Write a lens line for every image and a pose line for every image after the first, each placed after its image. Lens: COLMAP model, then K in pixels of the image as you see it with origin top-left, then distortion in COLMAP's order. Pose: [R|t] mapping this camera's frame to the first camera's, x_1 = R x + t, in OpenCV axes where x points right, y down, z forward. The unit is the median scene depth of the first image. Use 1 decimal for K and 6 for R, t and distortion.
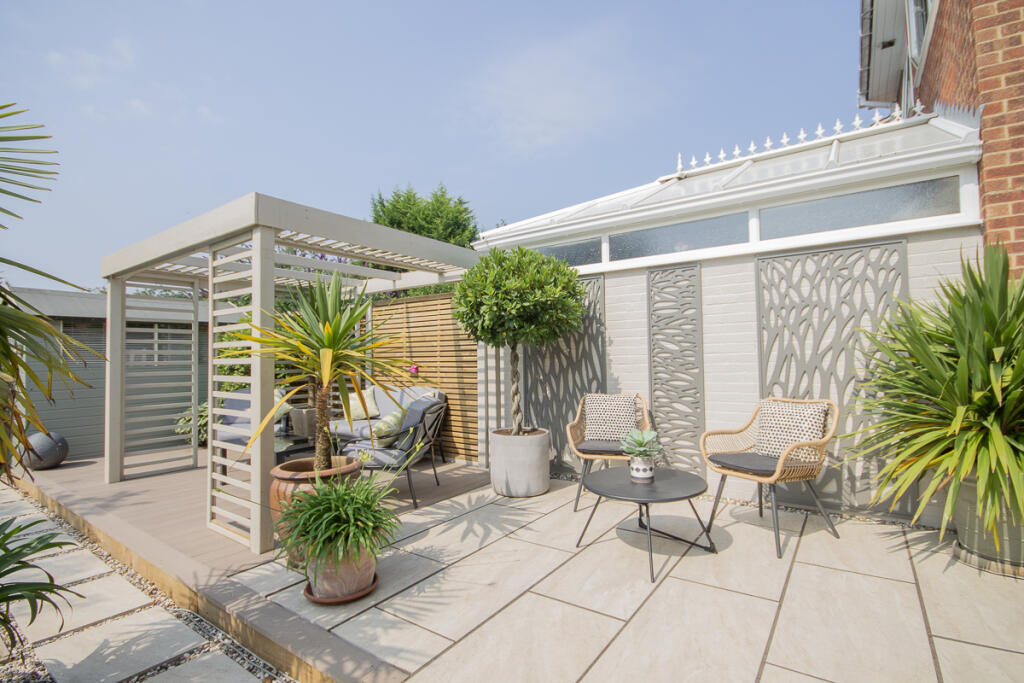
lens RADIAL K [[466.8, 0, 512.0], [0, 466.8, 341.5], [0, 0, 1]] dist [0.000136, 0.000149]
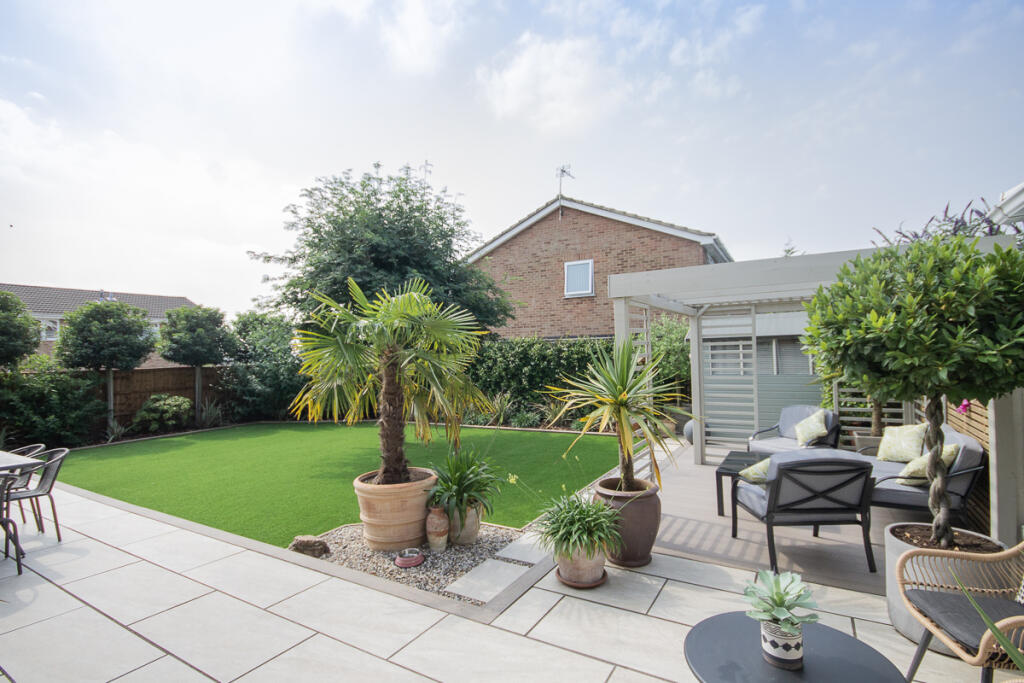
lens RADIAL K [[479.6, 0, 512.0], [0, 479.6, 341.5], [0, 0, 1]] dist [0.004169, -0.000468]
pose [[0.098397, -0.009588, -0.995101, 0.408924], [0.041108, 0.999139, -0.005562, -0.044762], [0.994298, -0.040359, 0.098706, 0.320760]]
